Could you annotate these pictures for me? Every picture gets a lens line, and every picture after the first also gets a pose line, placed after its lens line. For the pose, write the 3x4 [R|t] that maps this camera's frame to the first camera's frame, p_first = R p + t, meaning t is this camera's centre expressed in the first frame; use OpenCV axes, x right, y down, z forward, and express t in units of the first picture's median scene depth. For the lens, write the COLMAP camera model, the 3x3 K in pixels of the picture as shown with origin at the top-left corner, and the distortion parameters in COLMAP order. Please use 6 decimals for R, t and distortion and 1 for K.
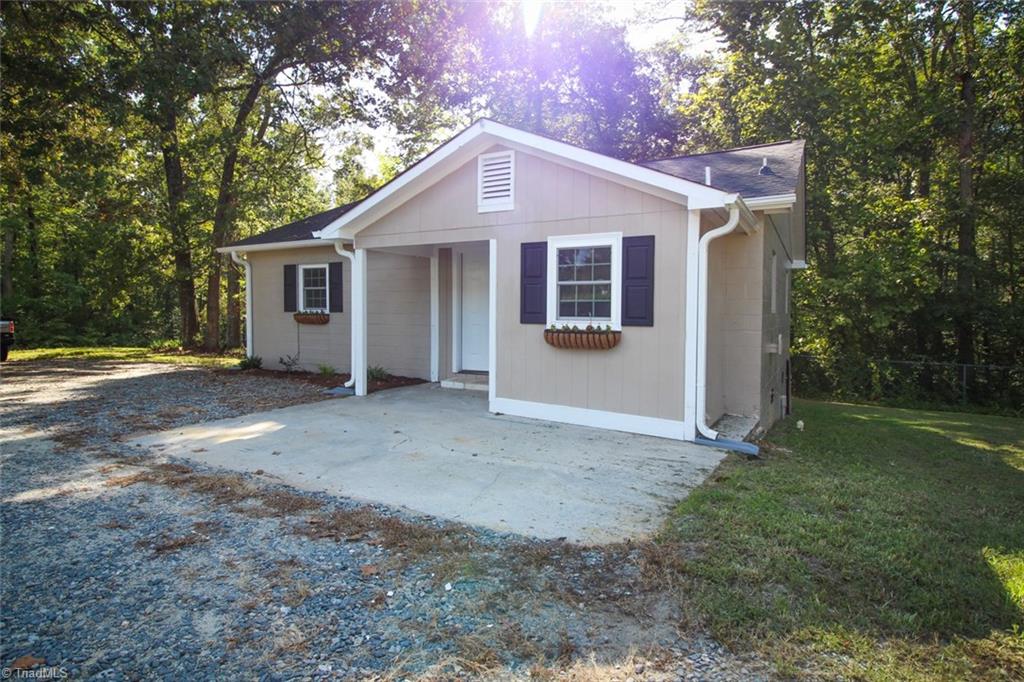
lens RADIAL K [[575.2, 0, 512.0], [0, 575.2, 341.0], [0, 0, 1]] dist [-0.001217, -0.000355]
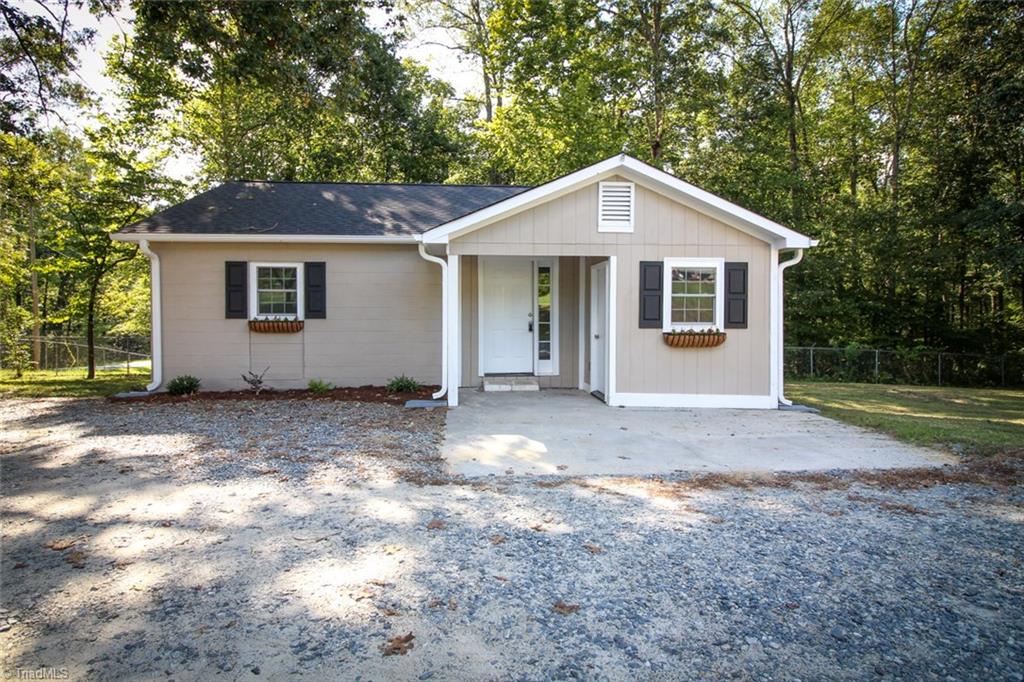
lens RADIAL K [[565.9, 0, 506.5], [0, 565.9, 325.5], [0, 0, 1]] dist [-0.002514, -0.001138]
pose [[0.821339, -0.020245, 0.570080, -0.890893], [0.032645, 0.999400, -0.011541, -0.032243], [-0.569505, 0.028090, 0.821508, 0.198596]]
